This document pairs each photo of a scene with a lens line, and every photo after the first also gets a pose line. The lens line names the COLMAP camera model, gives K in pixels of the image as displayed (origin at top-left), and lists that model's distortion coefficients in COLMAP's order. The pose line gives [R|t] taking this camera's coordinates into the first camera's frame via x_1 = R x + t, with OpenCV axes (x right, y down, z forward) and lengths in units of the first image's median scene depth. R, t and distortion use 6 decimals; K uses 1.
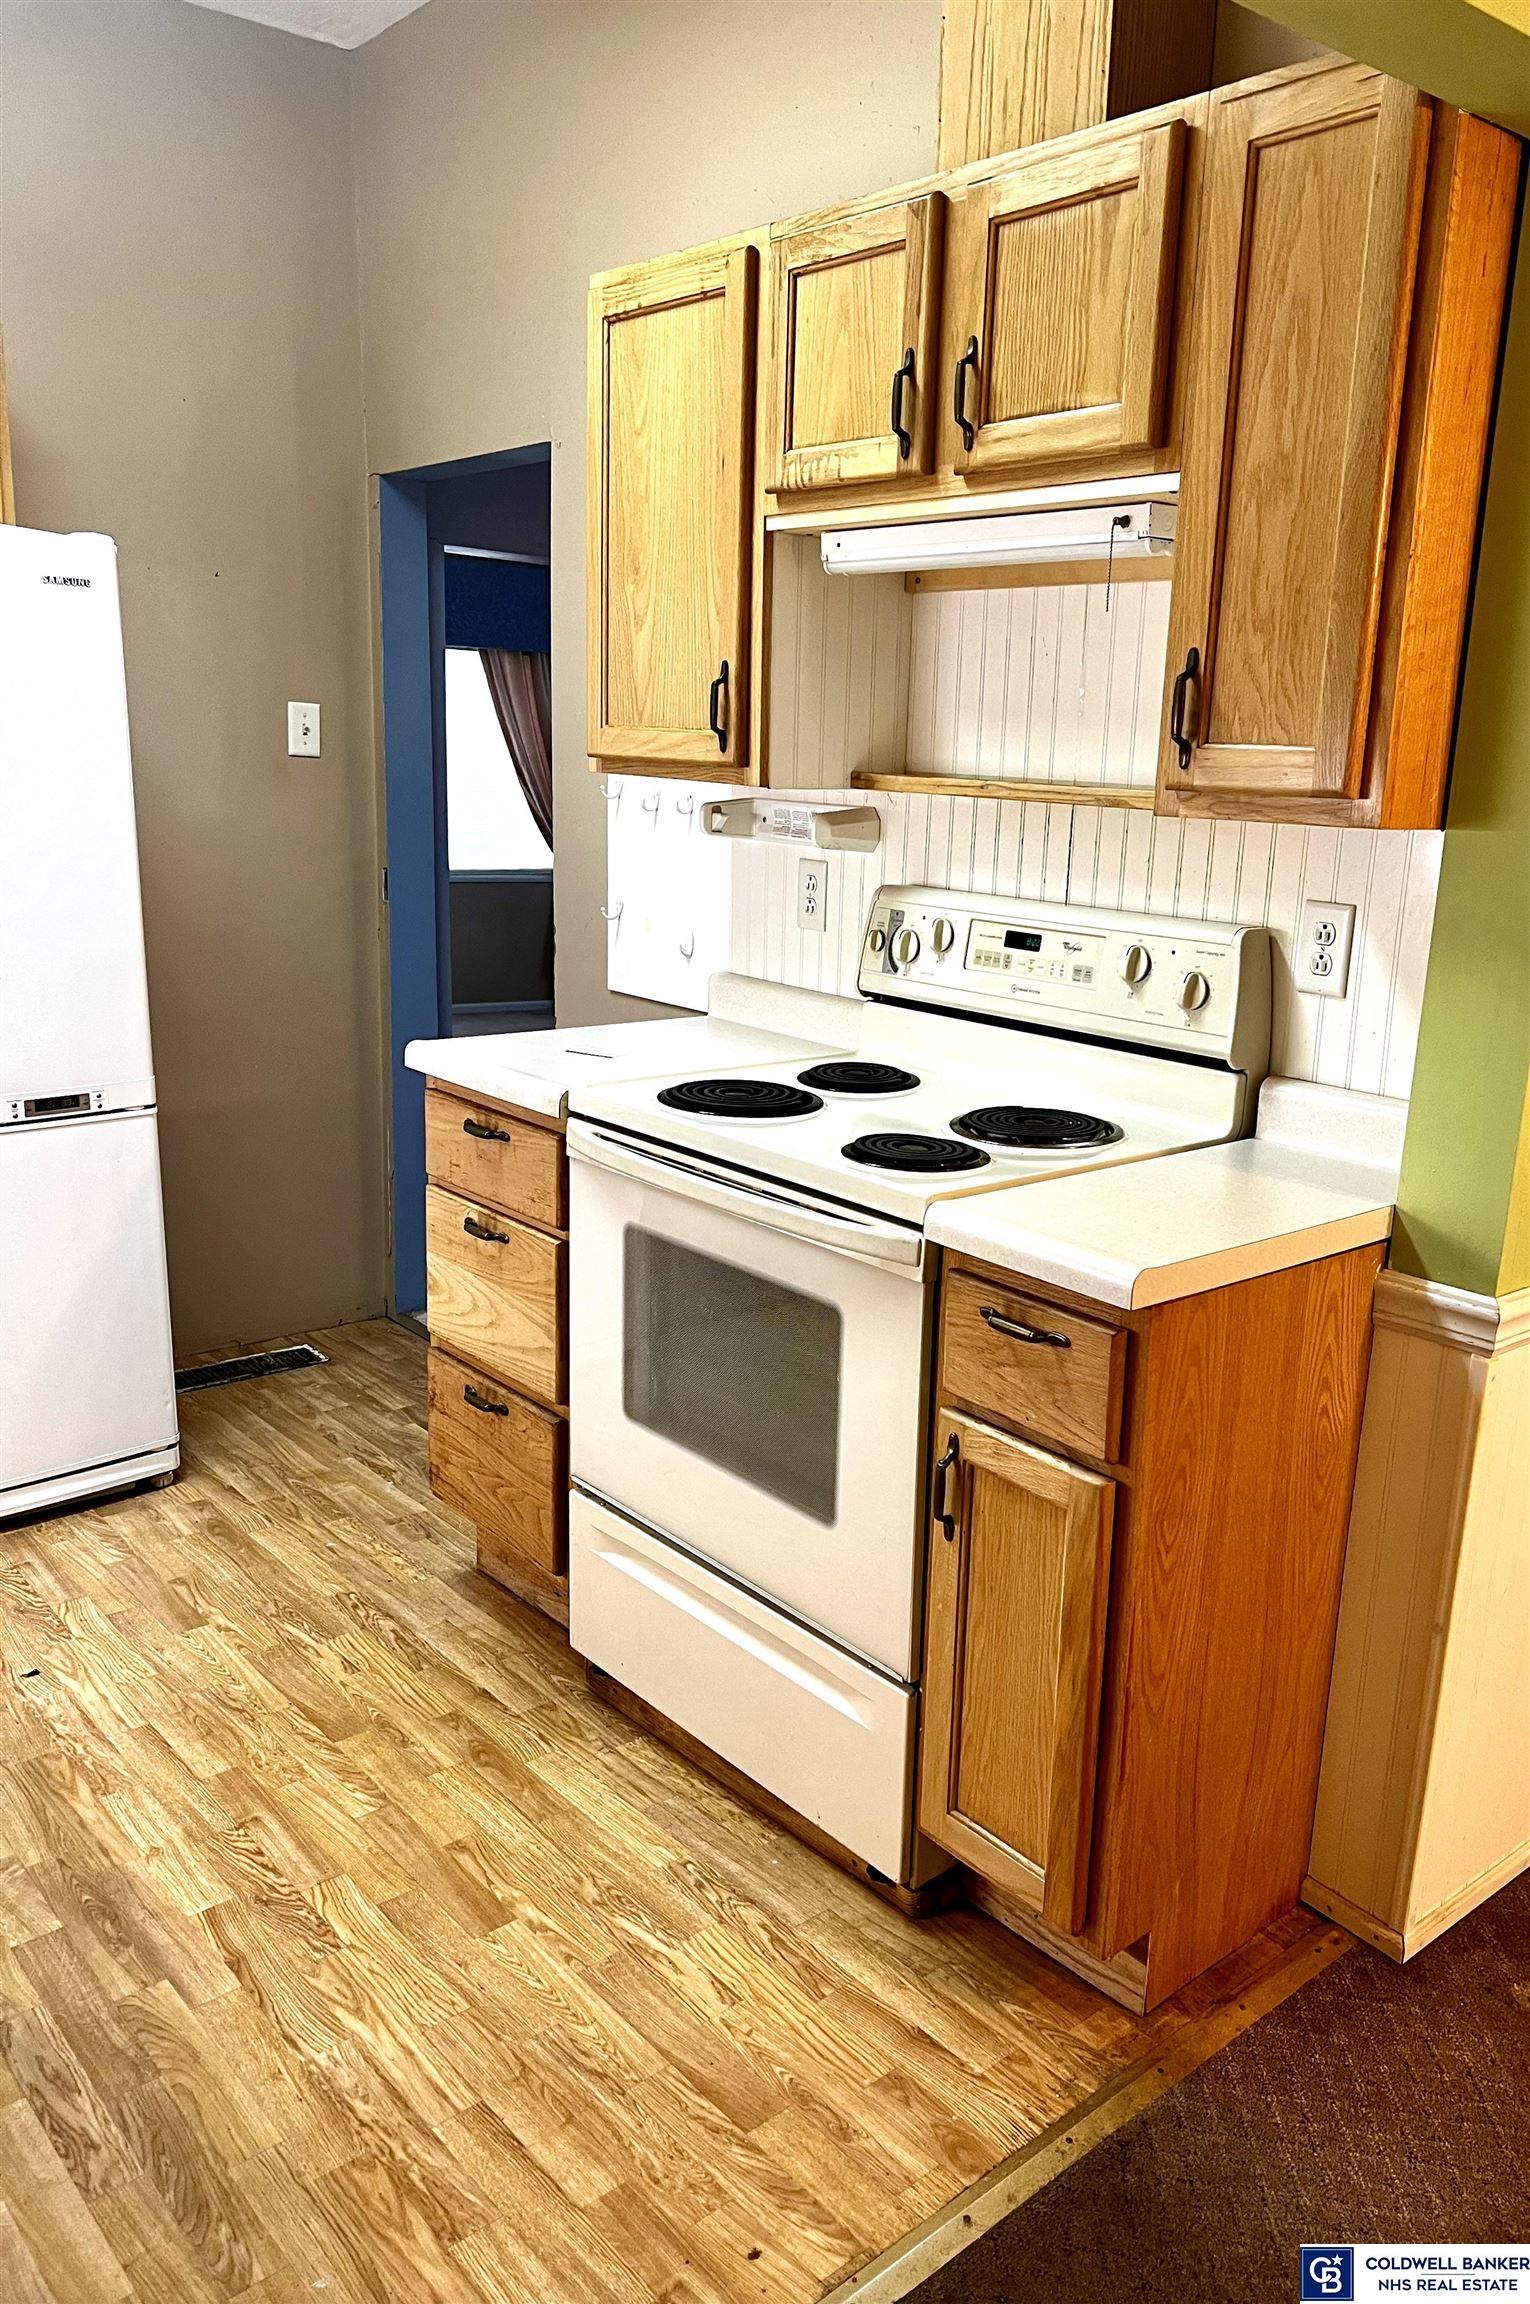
lens RADIAL K [[1742.4, 0, 910.4], [0, 1742.4, 1193.8], [0, 0, 1]] dist [0.078299, -0.082019]
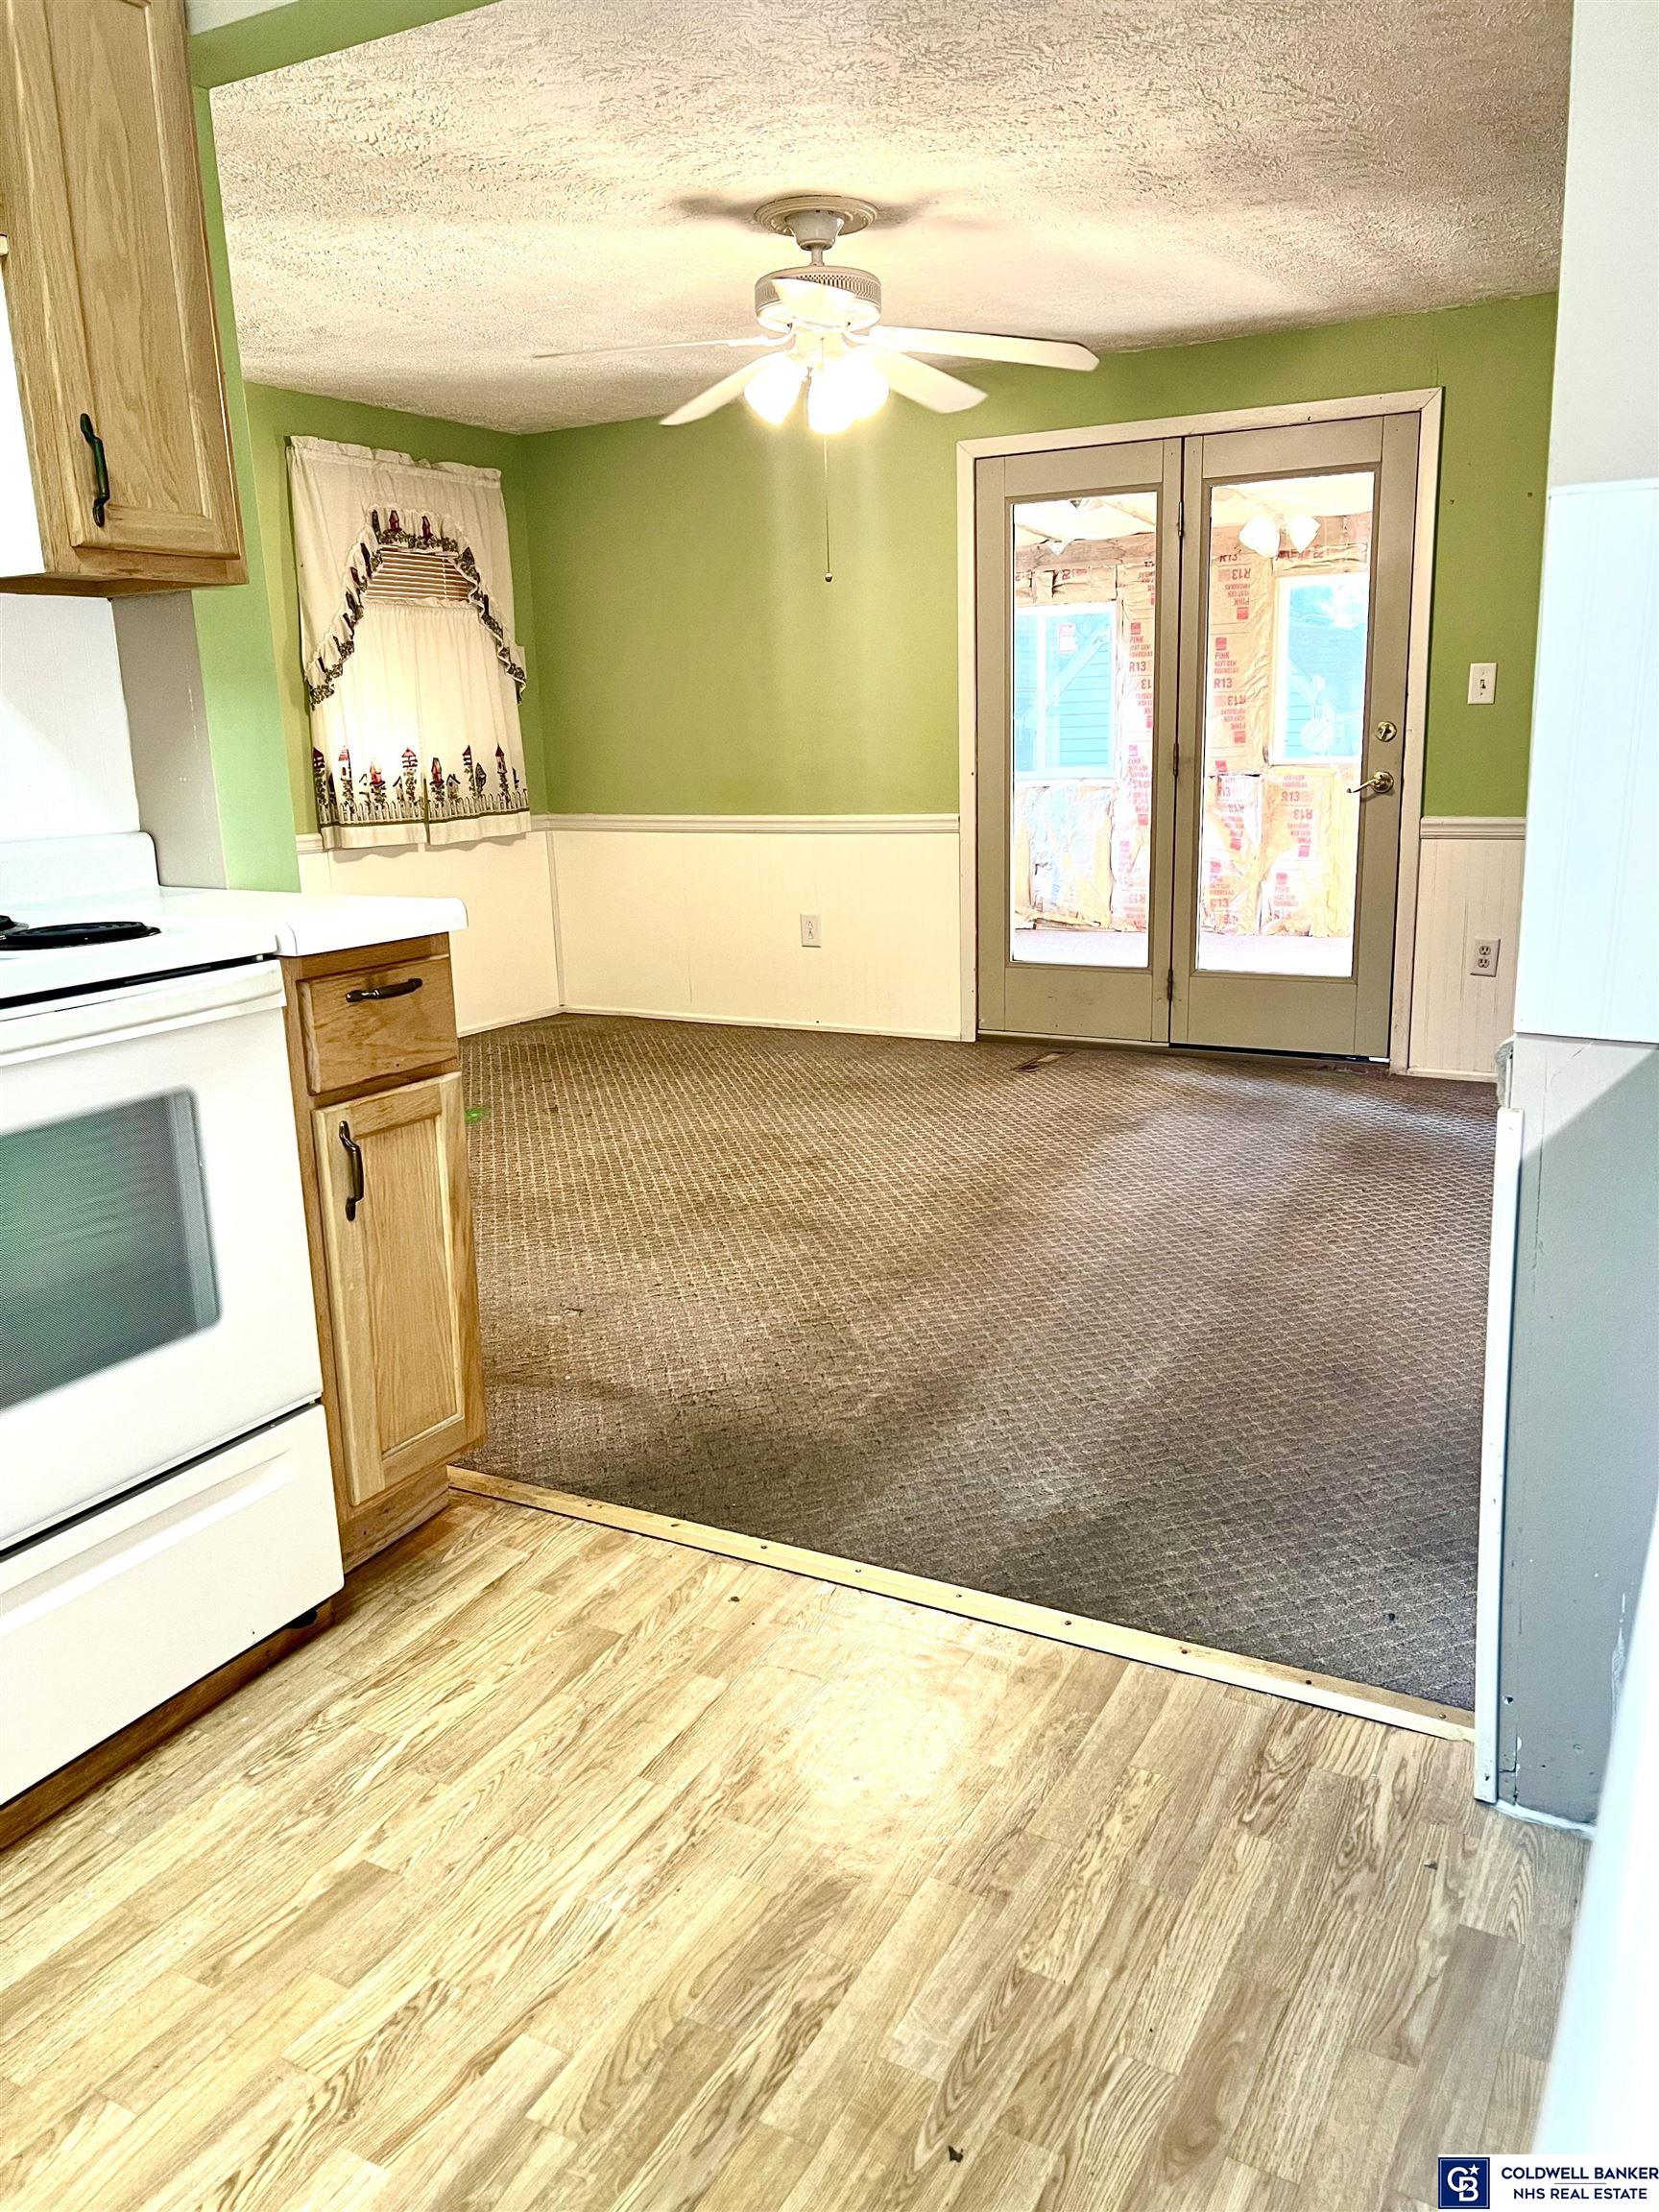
lens RADIAL K [[1642.9, 0, 829.5], [0, 1642.9, 1106.0], [0, 0, 1]] dist [0.034625, -0.000394]
pose [[-0.313094, -0.251754, 0.915747, -1.044355], [0.252226, 0.907558, 0.335739, -0.148662], [-0.915617, 0.336093, -0.220652, 0.945308]]
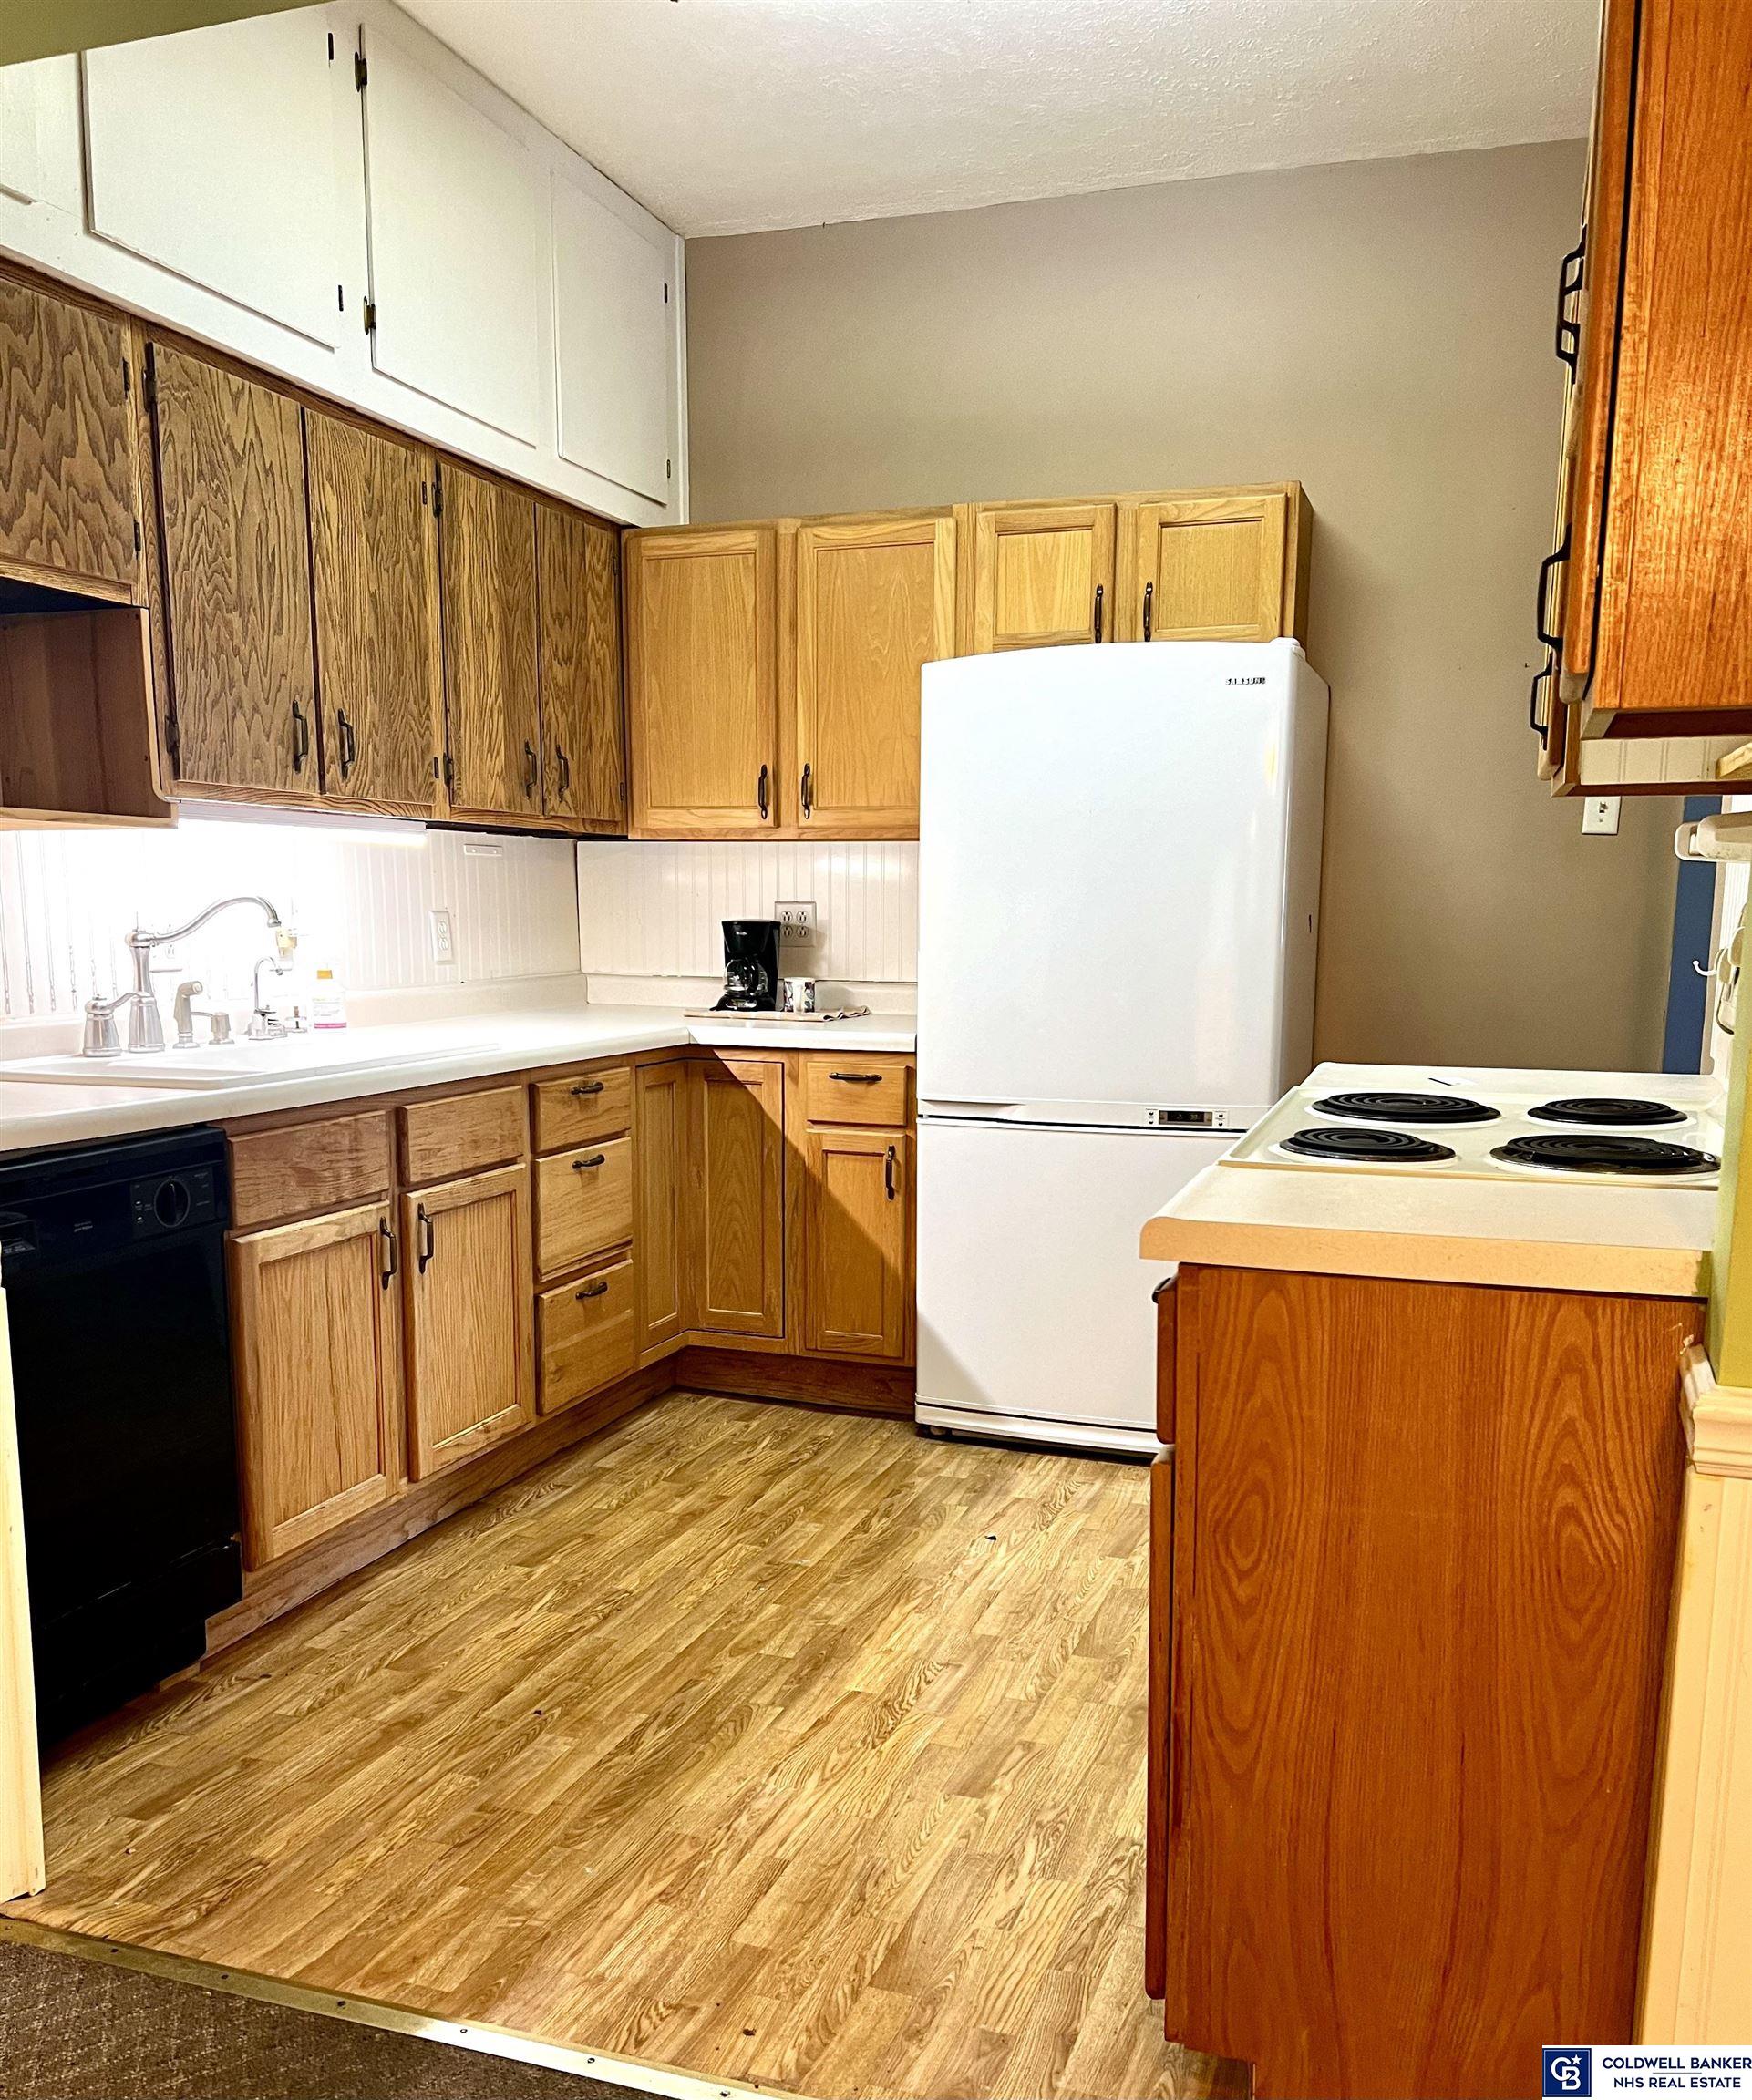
lens RADIAL K [[1788.4, 0, 872.9], [0, 1788.4, 1191.6], [0, 0, 1]] dist [0.048868, -0.067884]
pose [[0.470826, 0.108980, -0.875469, 0.767585], [-0.205184, 0.978656, 0.011477, 0.044525], [0.858034, 0.174229, 0.483138, 0.371284]]
